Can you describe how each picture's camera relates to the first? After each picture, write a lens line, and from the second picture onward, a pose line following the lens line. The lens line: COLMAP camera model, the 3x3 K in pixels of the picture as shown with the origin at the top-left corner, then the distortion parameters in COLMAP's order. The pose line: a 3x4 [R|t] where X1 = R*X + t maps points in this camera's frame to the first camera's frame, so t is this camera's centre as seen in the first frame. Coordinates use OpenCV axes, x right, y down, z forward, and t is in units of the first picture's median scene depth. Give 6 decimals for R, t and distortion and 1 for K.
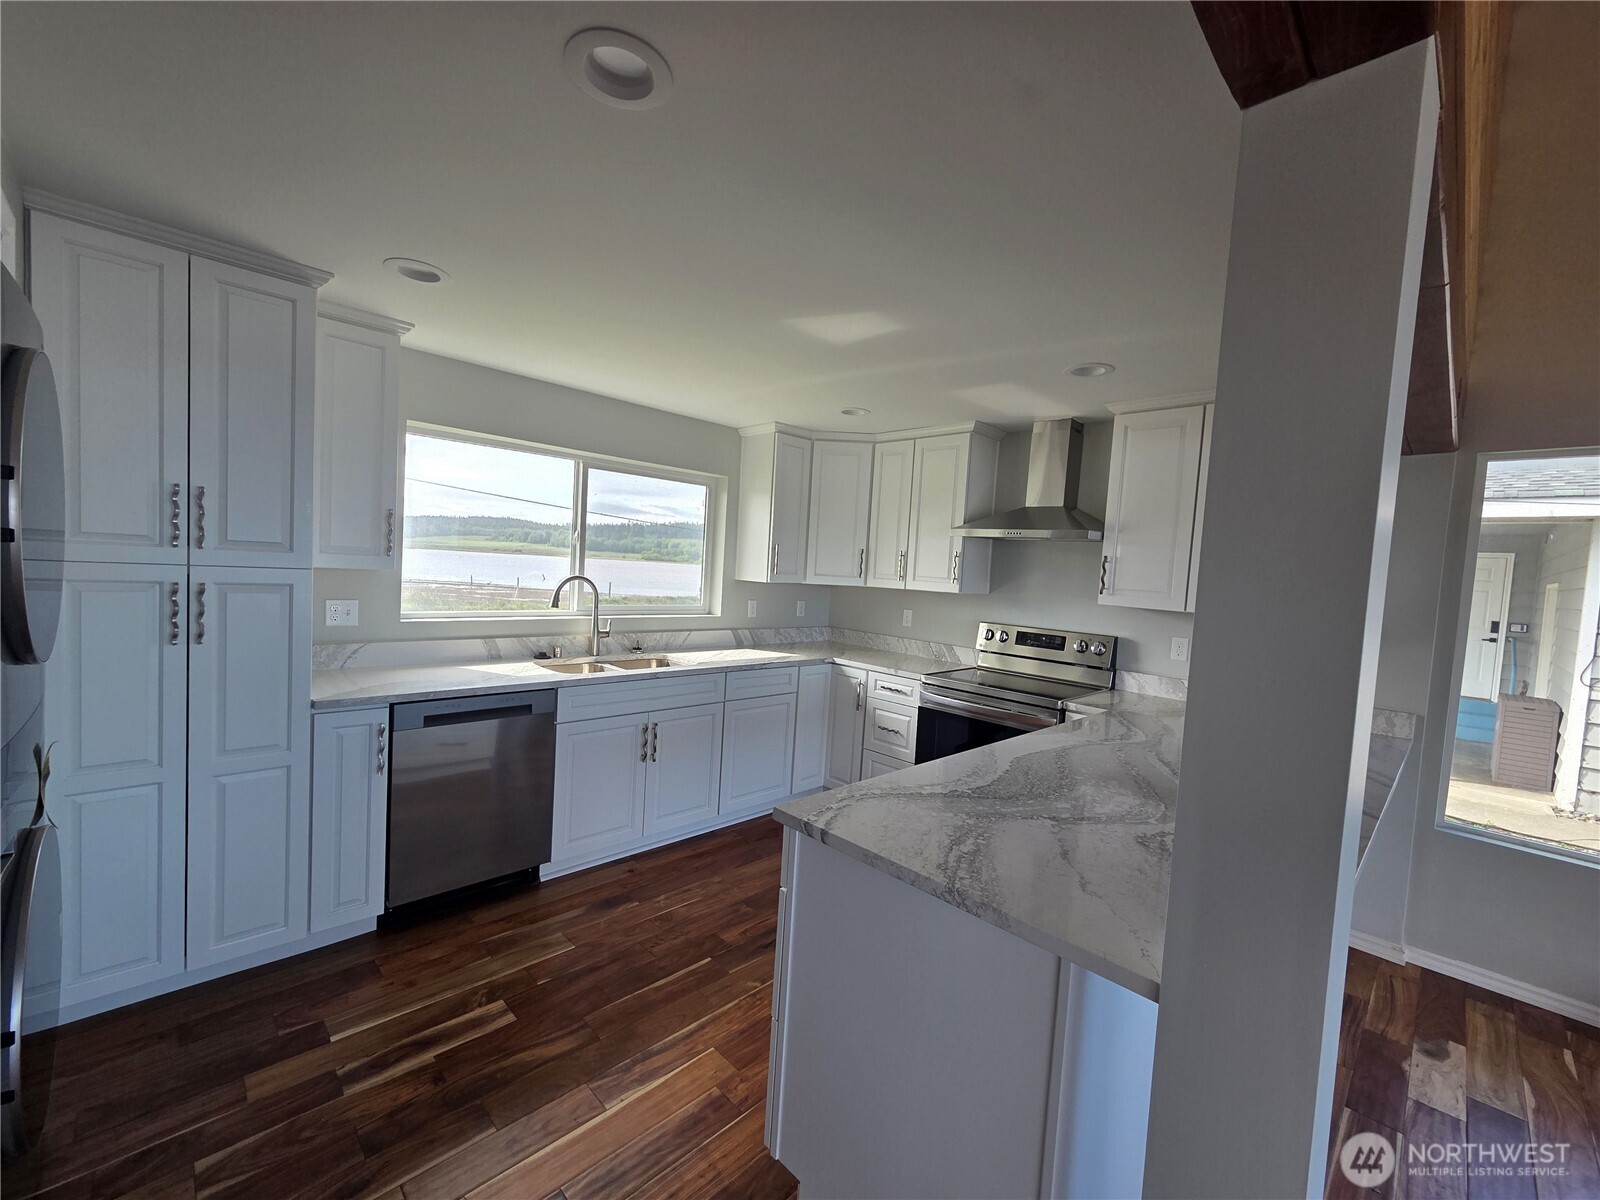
lens RADIAL K [[652.5, 0, 795.2], [0, 652.5, 602.3], [0, 0, 1]] dist [0.004170, -0.001546]
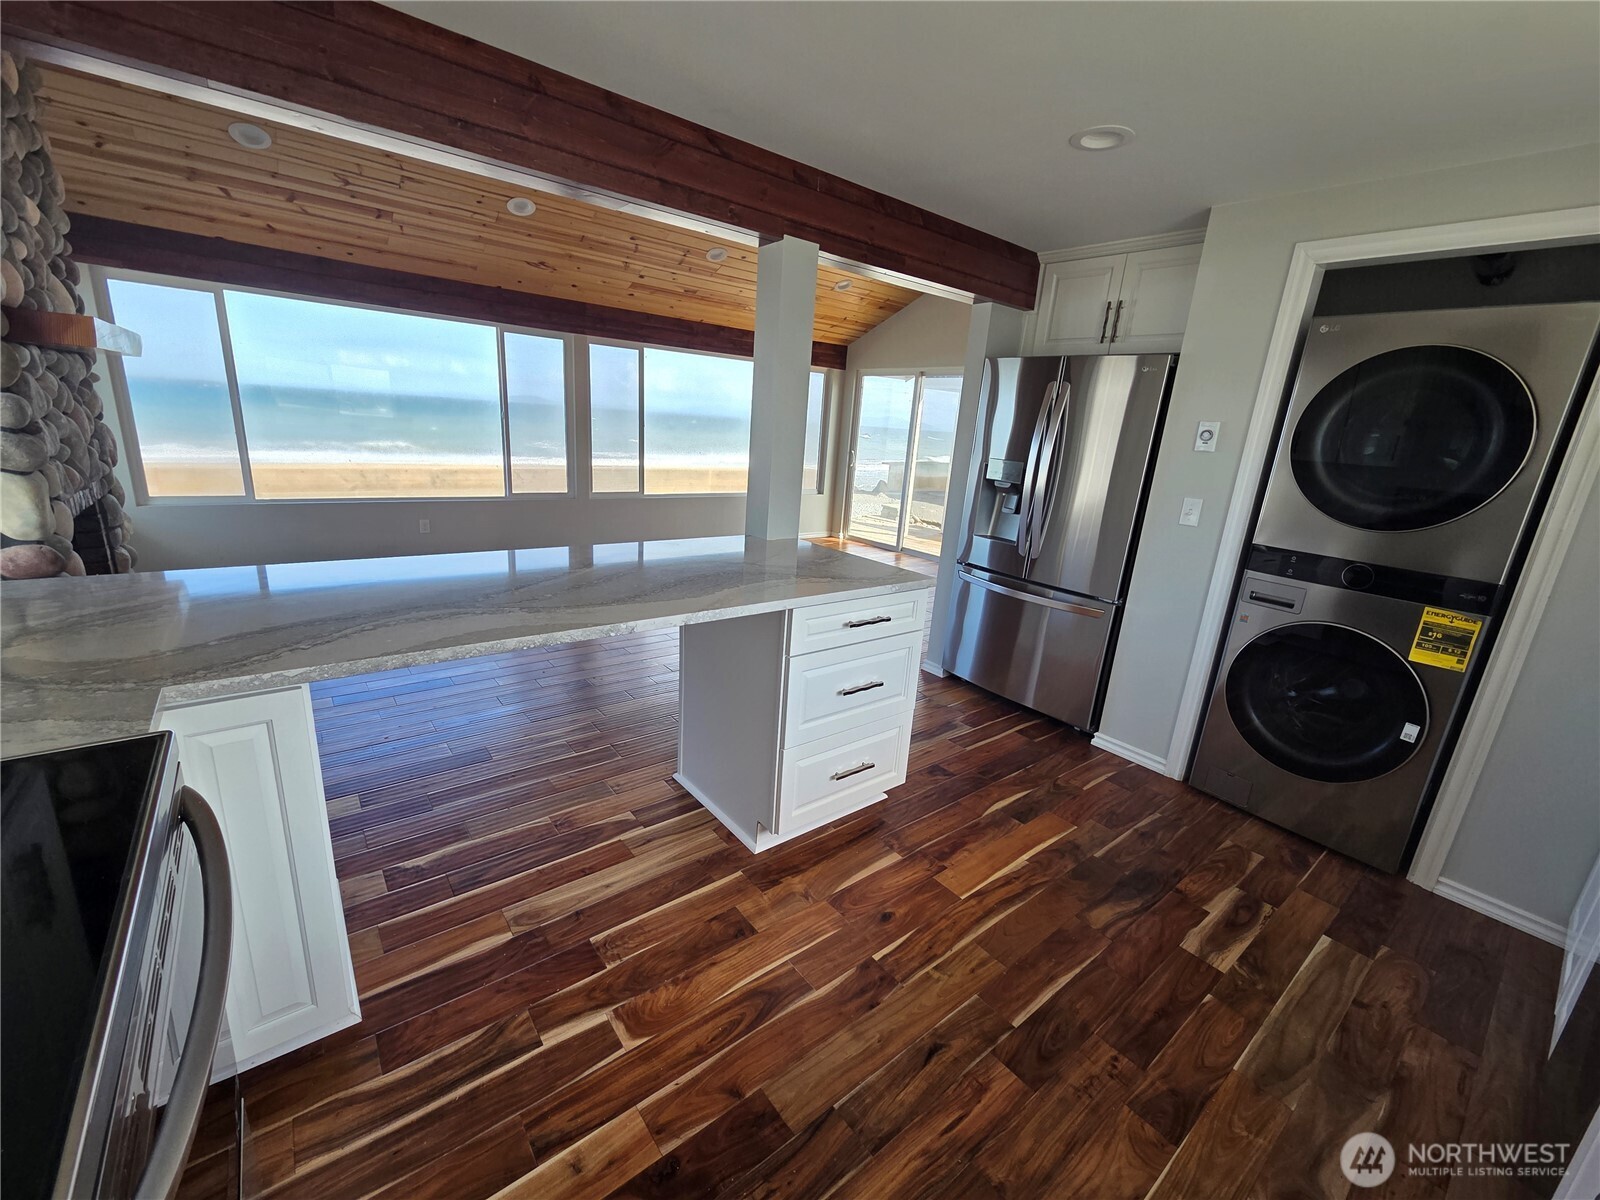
lens RADIAL K [[652.5, 0, 795.7], [0, 652.5, 603.7], [0, 0, 1]] dist [0.004170, -0.001546]
pose [[-0.986807, -0.149188, 0.062887, 0.088598], [-0.121147, 0.938103, 0.324479, -0.043130], [-0.107403, 0.312580, -0.943800, 1.164103]]
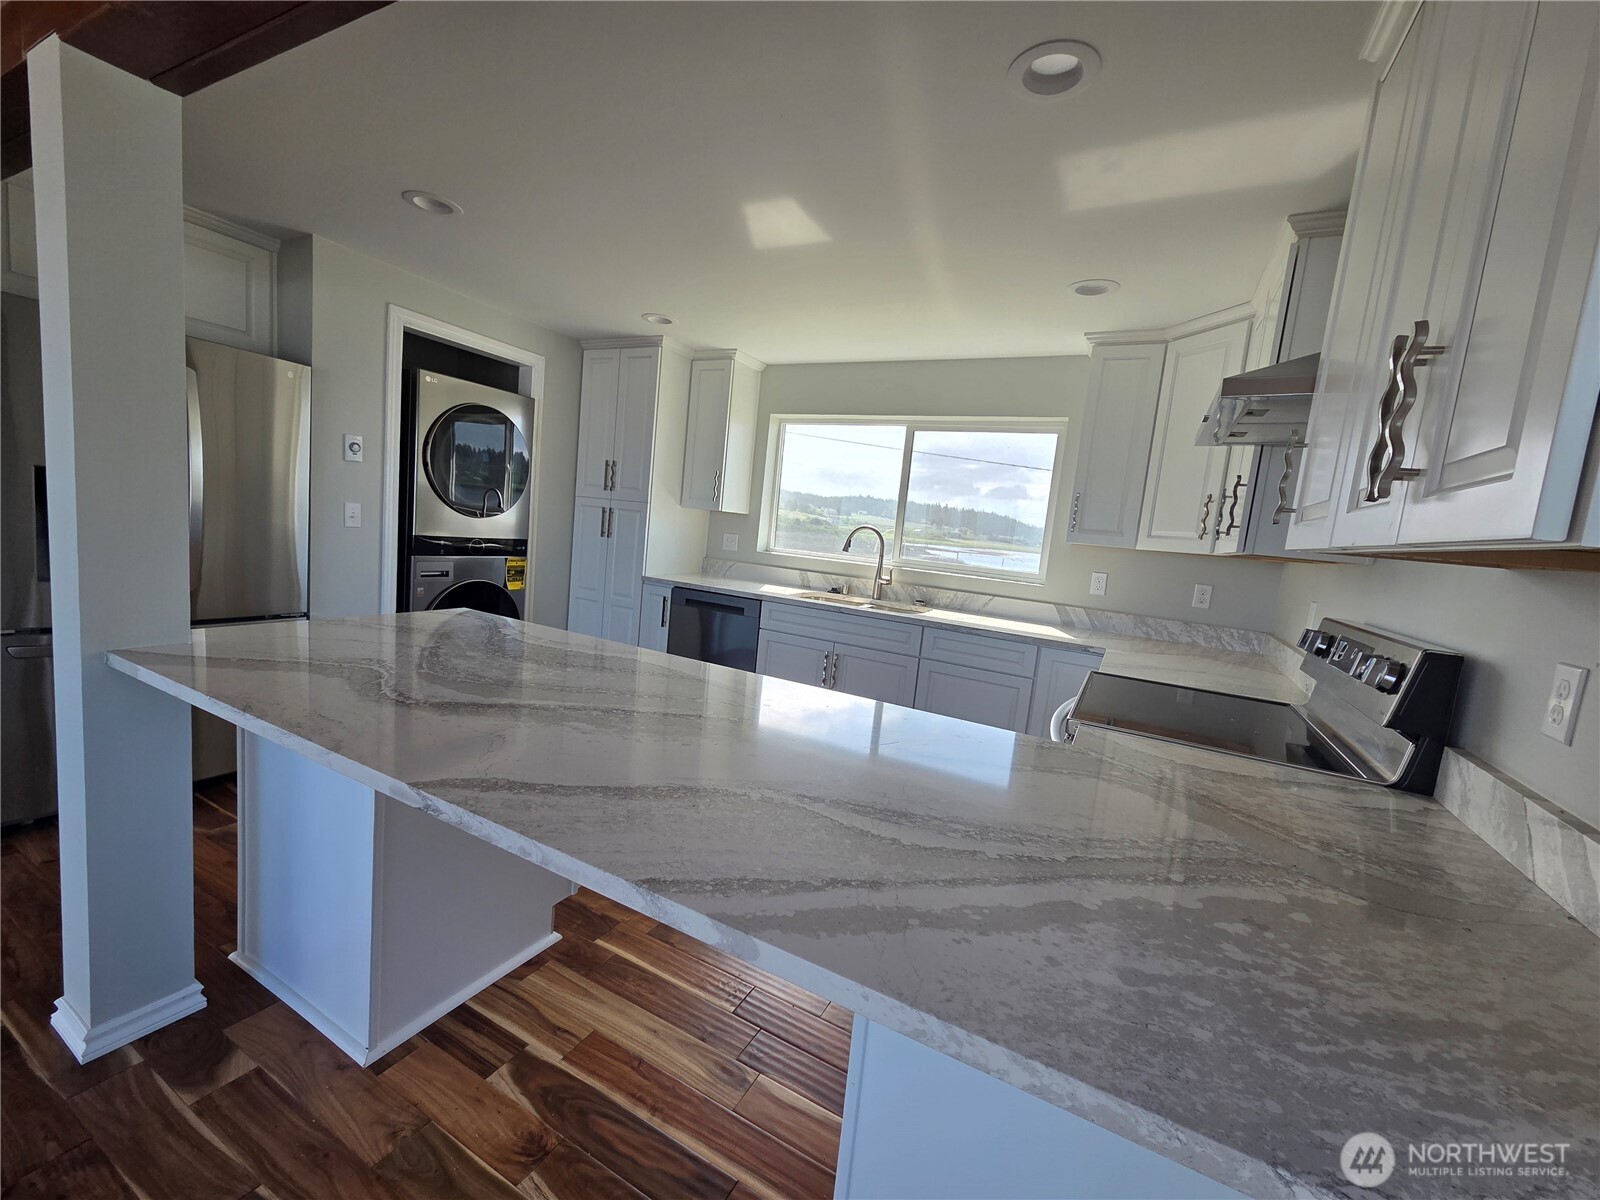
lens RADIAL K [[652.5, 0, 792.0], [0, 652.5, 604.5], [0, 0, 1]] dist [0.004170, -0.001546]
pose [[0.307112, 0.090121, -0.947396, 0.770843], [-0.130113, 0.990134, 0.052009, 0.056926], [0.942737, 0.107296, 0.315808, 0.572285]]
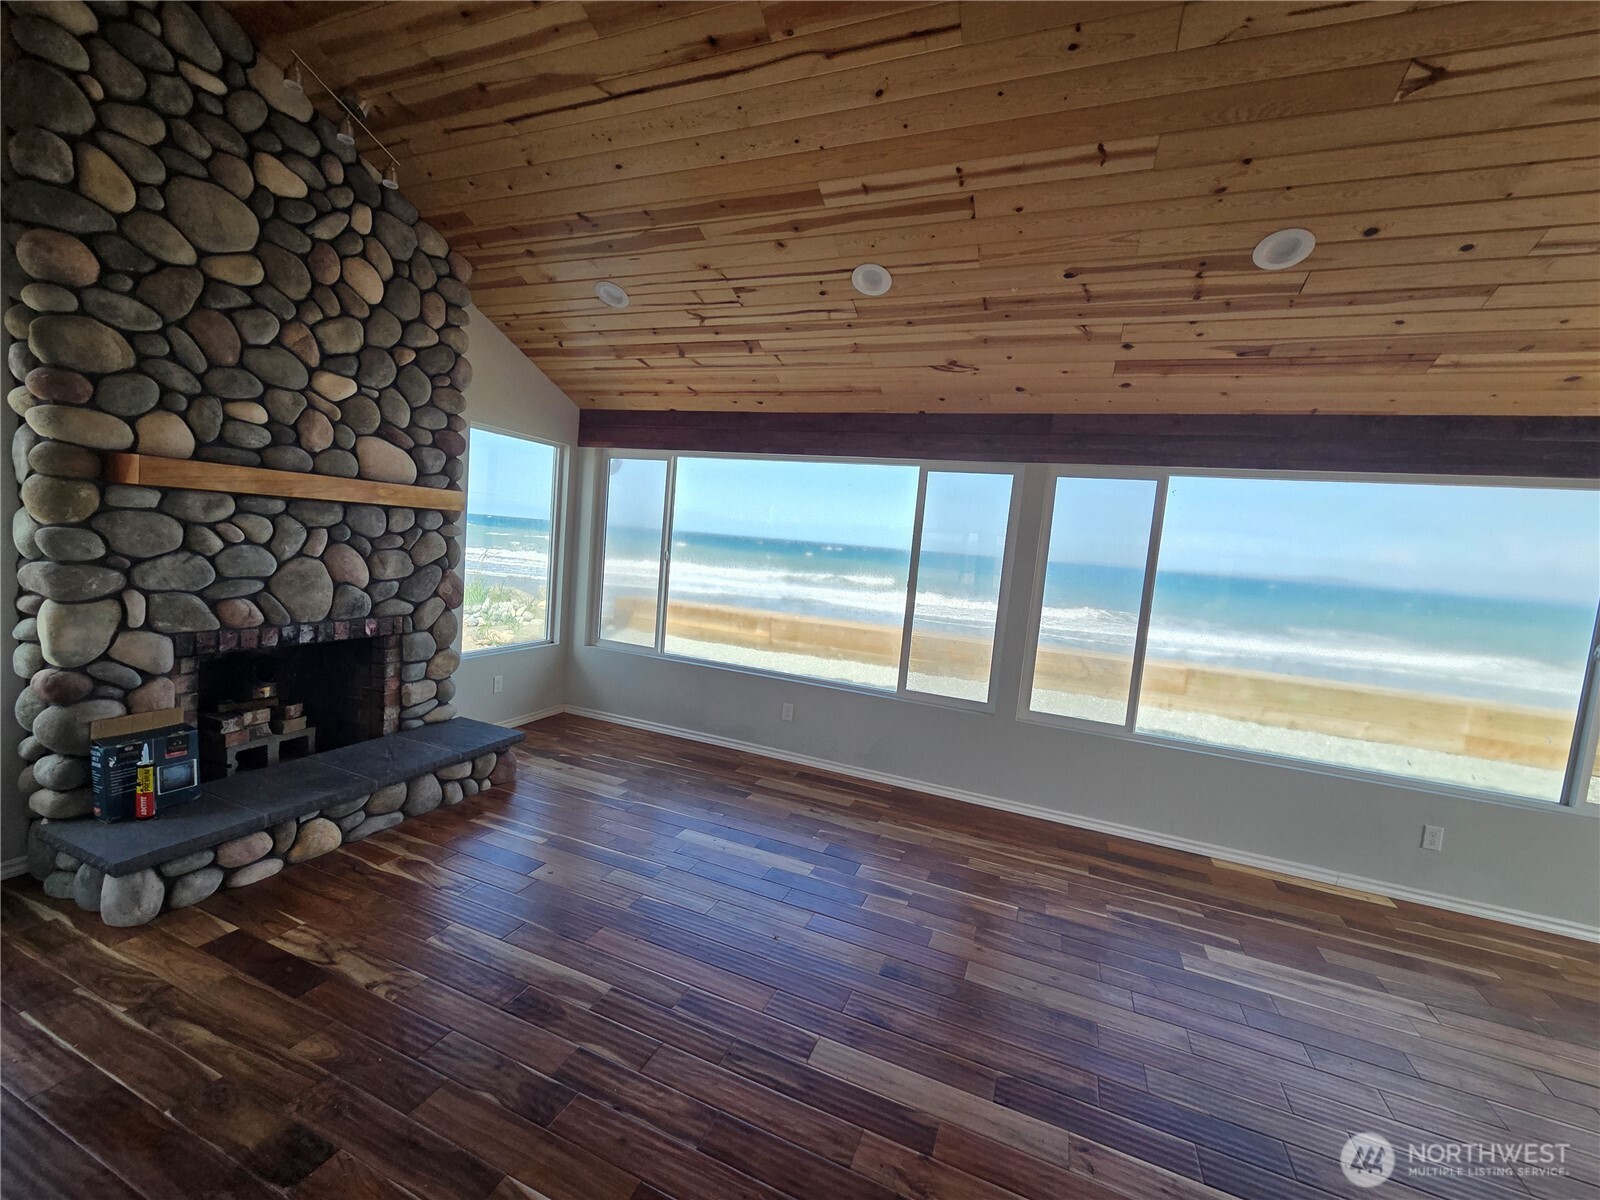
lens RADIAL K [[652.5, 0, 794.0], [0, 652.5, 604.2], [0, 0, 1]] dist [0.004170, -0.001546]
pose [[-0.391572, -0.183148, 0.901736, 0.000132], [-0.056451, 0.982927, 0.175125, -0.017432], [-0.918414, 0.017670, -0.395225, 0.082711]]
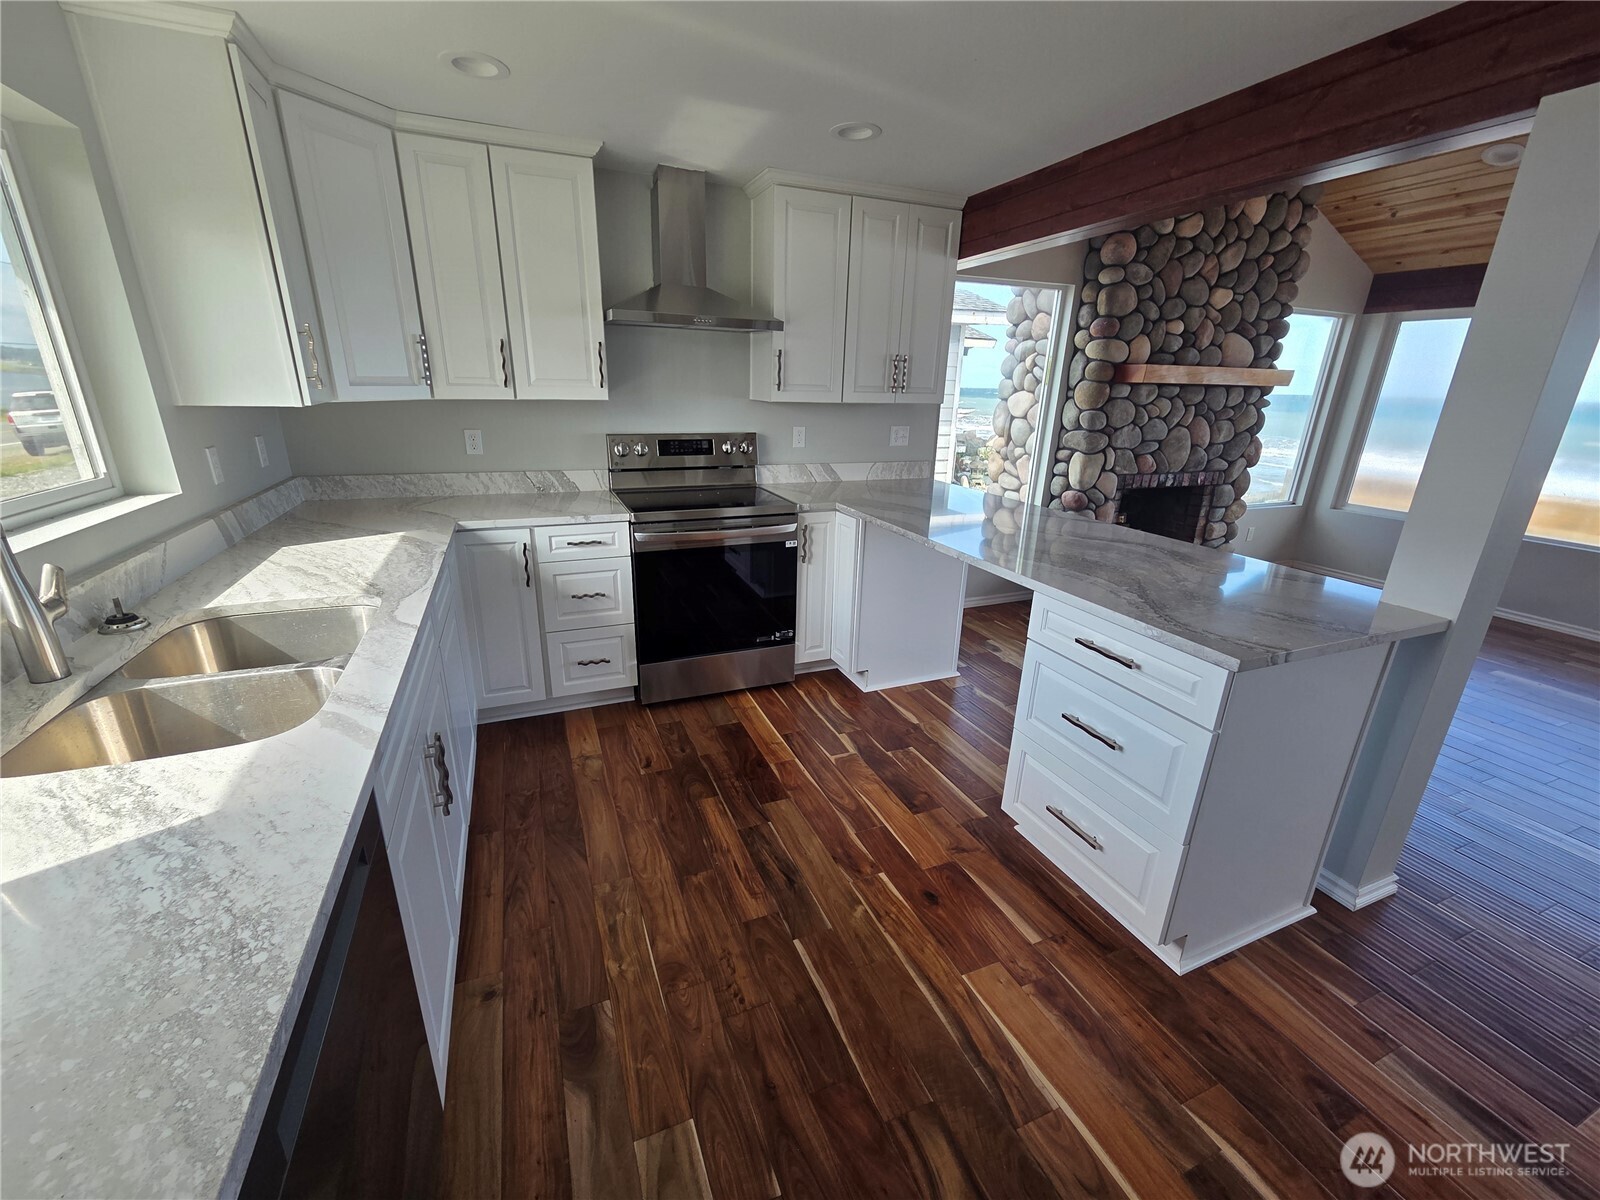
lens RADIAL K [[652.5, 0, 793.5], [0, 652.5, 603.4], [0, 0, 1]] dist [0.004170, -0.001546]
pose [[0.373031, -0.345655, 0.861029, -0.487781], [0.050838, 0.934234, 0.353018, -0.059323], [-0.926425, -0.087914, 0.366070, 0.581276]]
